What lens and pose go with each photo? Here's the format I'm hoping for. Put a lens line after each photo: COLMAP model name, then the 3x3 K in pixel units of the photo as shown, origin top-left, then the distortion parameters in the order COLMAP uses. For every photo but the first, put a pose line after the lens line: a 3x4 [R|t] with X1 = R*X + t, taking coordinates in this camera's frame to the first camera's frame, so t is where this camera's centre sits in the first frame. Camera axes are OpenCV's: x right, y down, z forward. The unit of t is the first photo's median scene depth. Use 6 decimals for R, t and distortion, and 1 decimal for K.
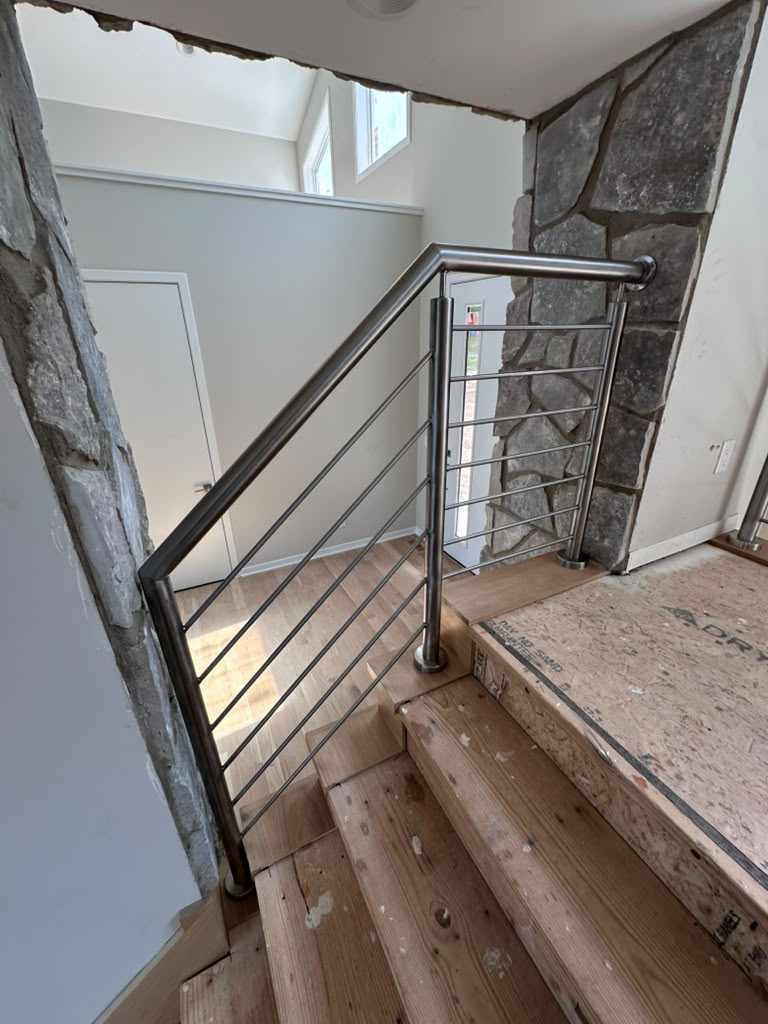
lens RADIAL K [[408.9, 0, 383.0], [0, 408.9, 511.8], [0, 0, 1]] dist [-0.004582, -0.000031]
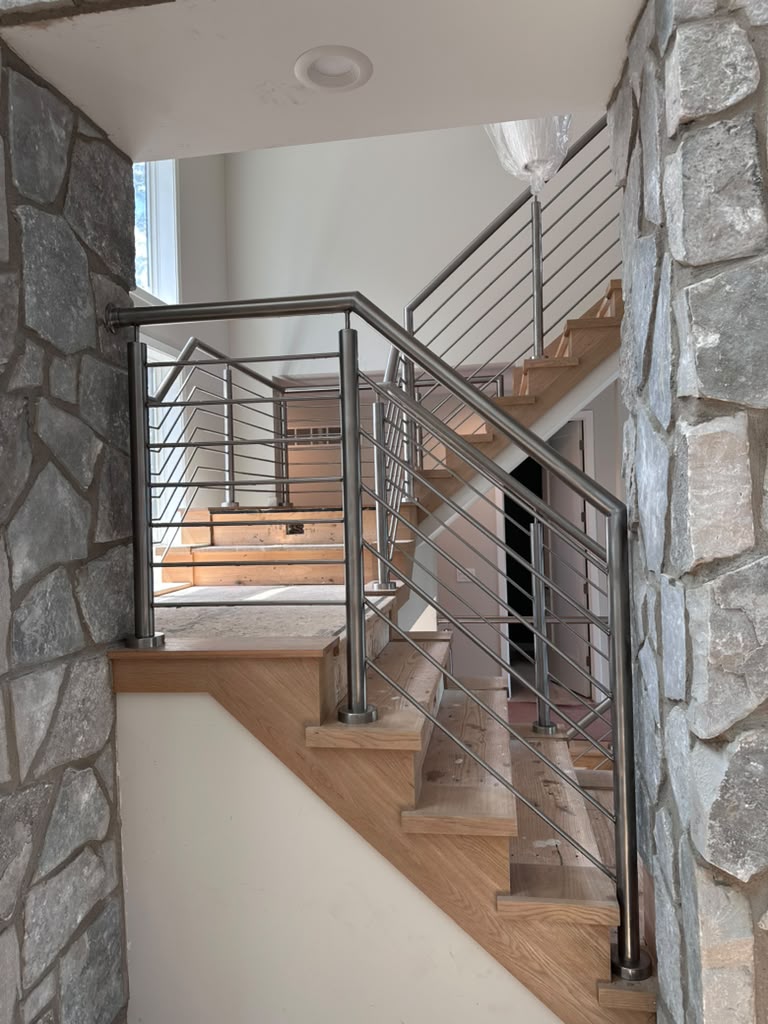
lens RADIAL K [[721.6, 0, 379.6], [0, 721.6, 507.7], [0, 0, 1]] dist [0.009586, -0.000195]
pose [[-0.808912, 0.041836, 0.586440, -0.866354], [0.276382, 0.907438, 0.316495, -0.516176], [-0.518917, 0.418098, -0.745600, 2.058997]]
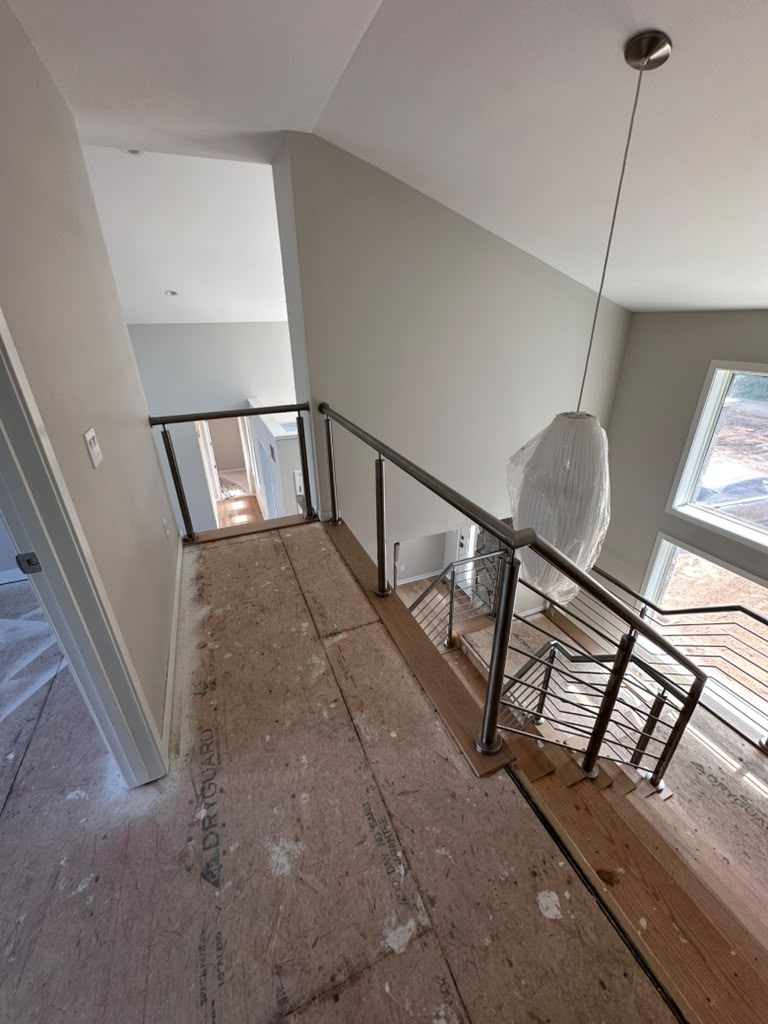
lens RADIAL K [[408.9, 0, 383.1], [0, 408.9, 511.2], [0, 0, 1]] dist [-0.004582, -0.000031]
pose [[0.997784, 0.030352, -0.059215, -0.318142], [-0.028589, 0.999129, 0.030396, -1.009617], [0.060086, -0.028636, 0.997782, -2.901528]]
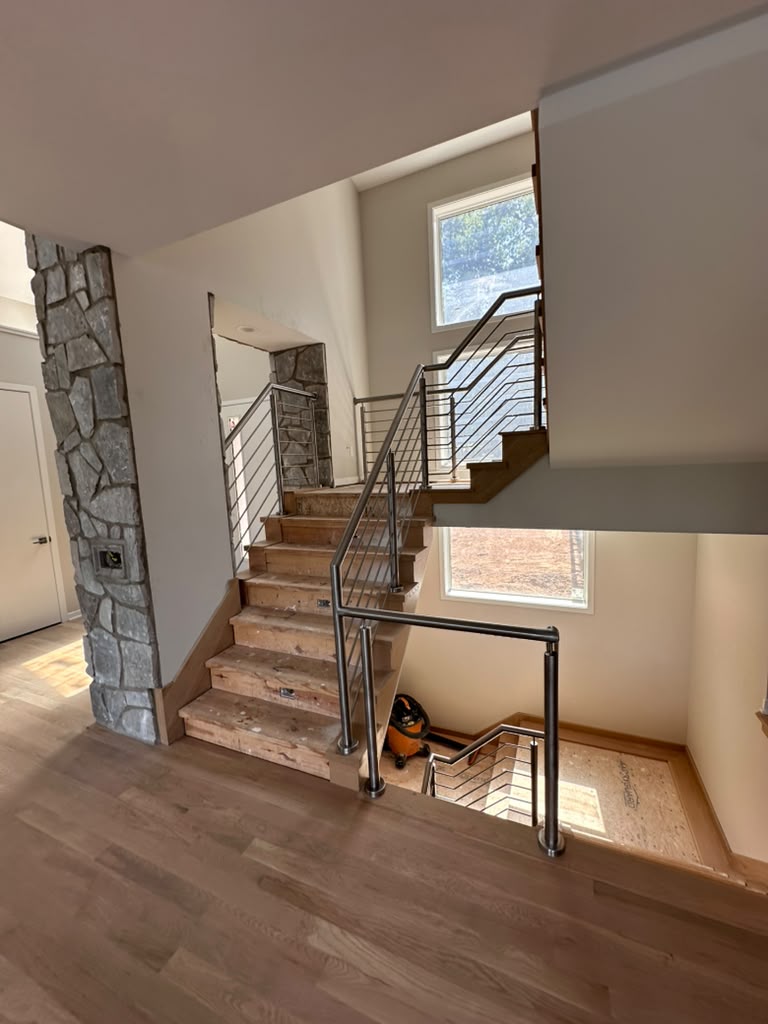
lens RADIAL K [[408.9, 0, 383.8], [0, 408.9, 513.8], [0, 0, 1]] dist [-0.004582, -0.000031]
pose [[0.769348, -0.095268, 0.631686, -1.199638], [0.287795, 0.934479, -0.209580, 1.240057], [-0.570331, 0.343036, 0.746357, -1.584305]]
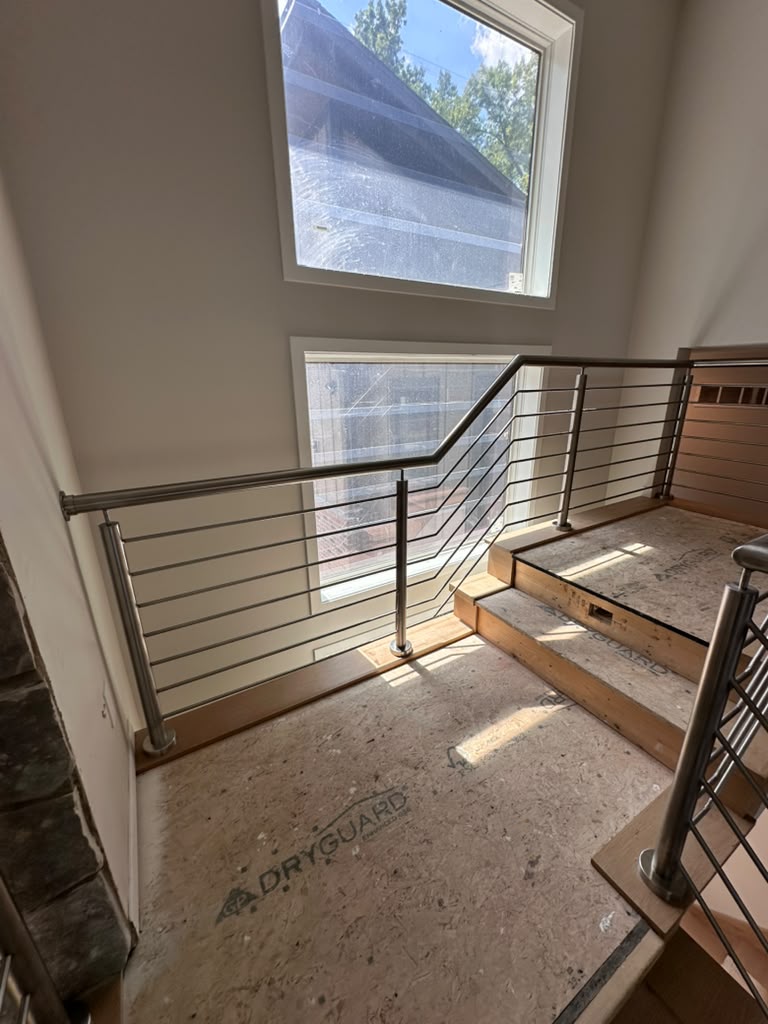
lens RADIAL K [[408.9, 0, 387.0], [0, 408.9, 508.0], [0, 0, 1]] dist [-0.004582, -0.000031]
pose [[-0.085120, -0.286523, 0.954284, 0.140988], [0.414791, 0.860631, 0.295403, -0.587314], [-0.905926, 0.420974, 0.045590, 0.343707]]
